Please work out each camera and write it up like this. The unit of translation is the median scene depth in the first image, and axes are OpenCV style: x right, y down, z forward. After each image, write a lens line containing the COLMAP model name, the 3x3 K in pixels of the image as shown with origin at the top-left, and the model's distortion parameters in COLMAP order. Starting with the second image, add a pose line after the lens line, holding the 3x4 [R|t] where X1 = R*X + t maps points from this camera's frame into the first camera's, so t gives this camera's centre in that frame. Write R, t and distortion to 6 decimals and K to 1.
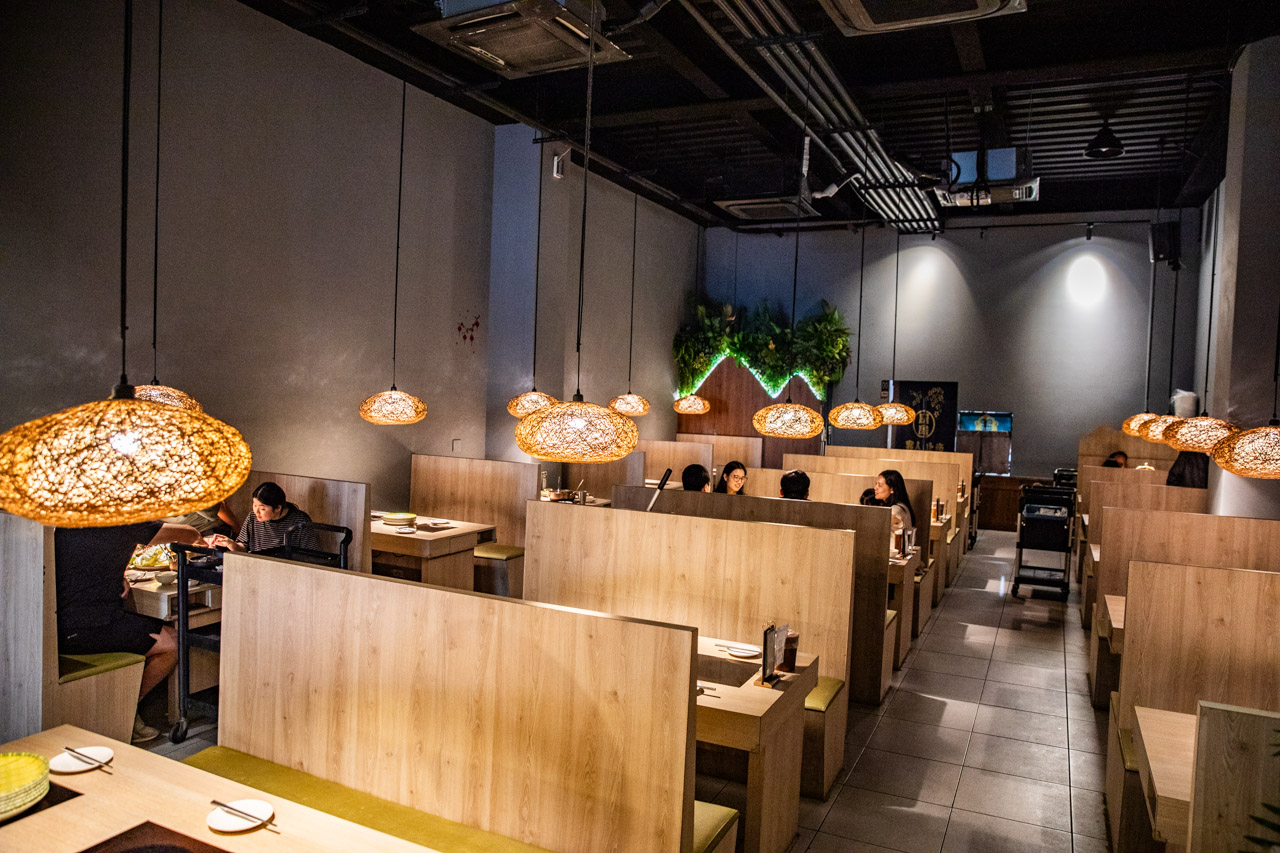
lens RADIAL K [[857.4, 0, 640.0], [0, 857.4, 426.5], [0, 0, 1]] dist [-0.112237, 0.087729]
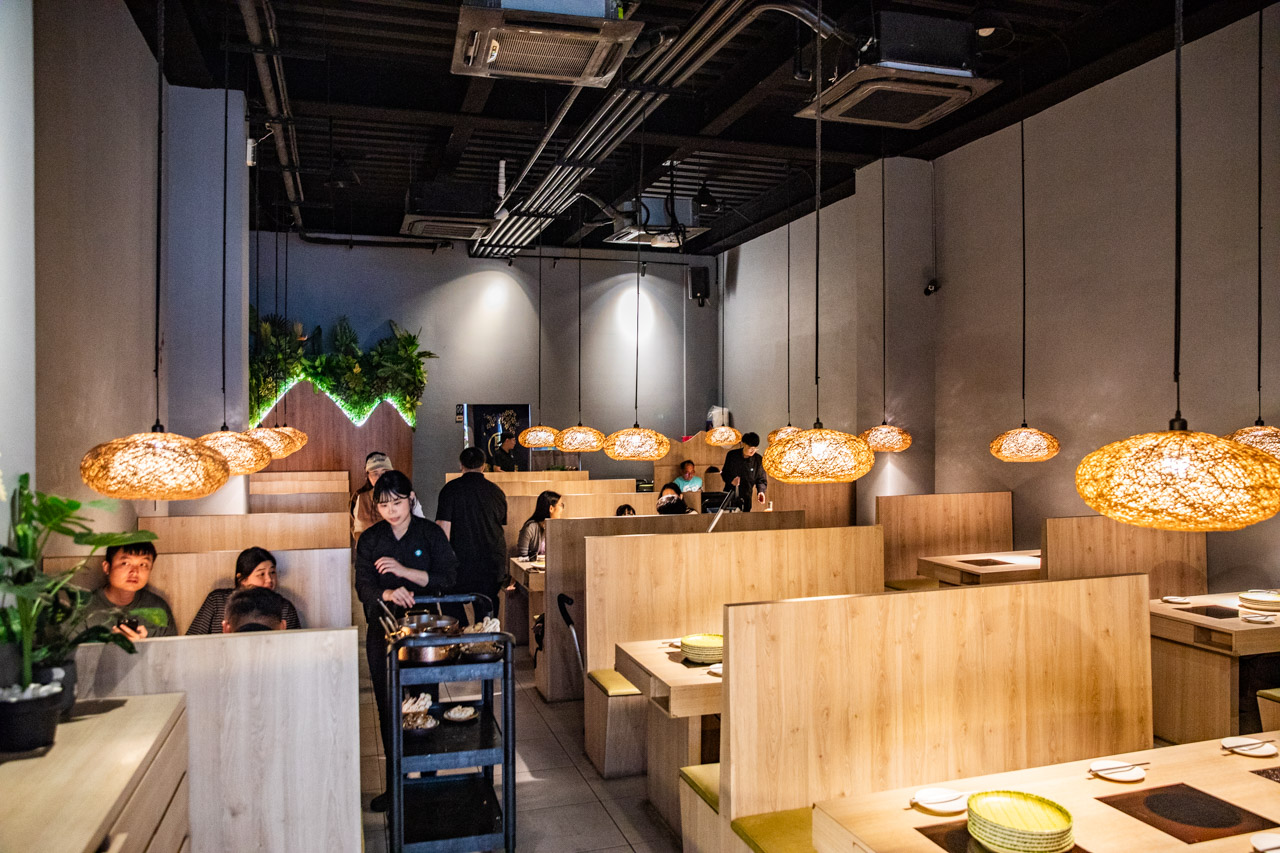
lens RADIAL K [[933.2, 0, 640.0], [0, 933.2, 426.5], [0, 0, 1]] dist [-0.082908, 0.068289]
pose [[0.727767, -0.036683, 0.684843, -0.892637], [0.056101, 0.998406, -0.006139, -0.031457], [-0.683526, 0.042888, 0.728665, 0.226916]]
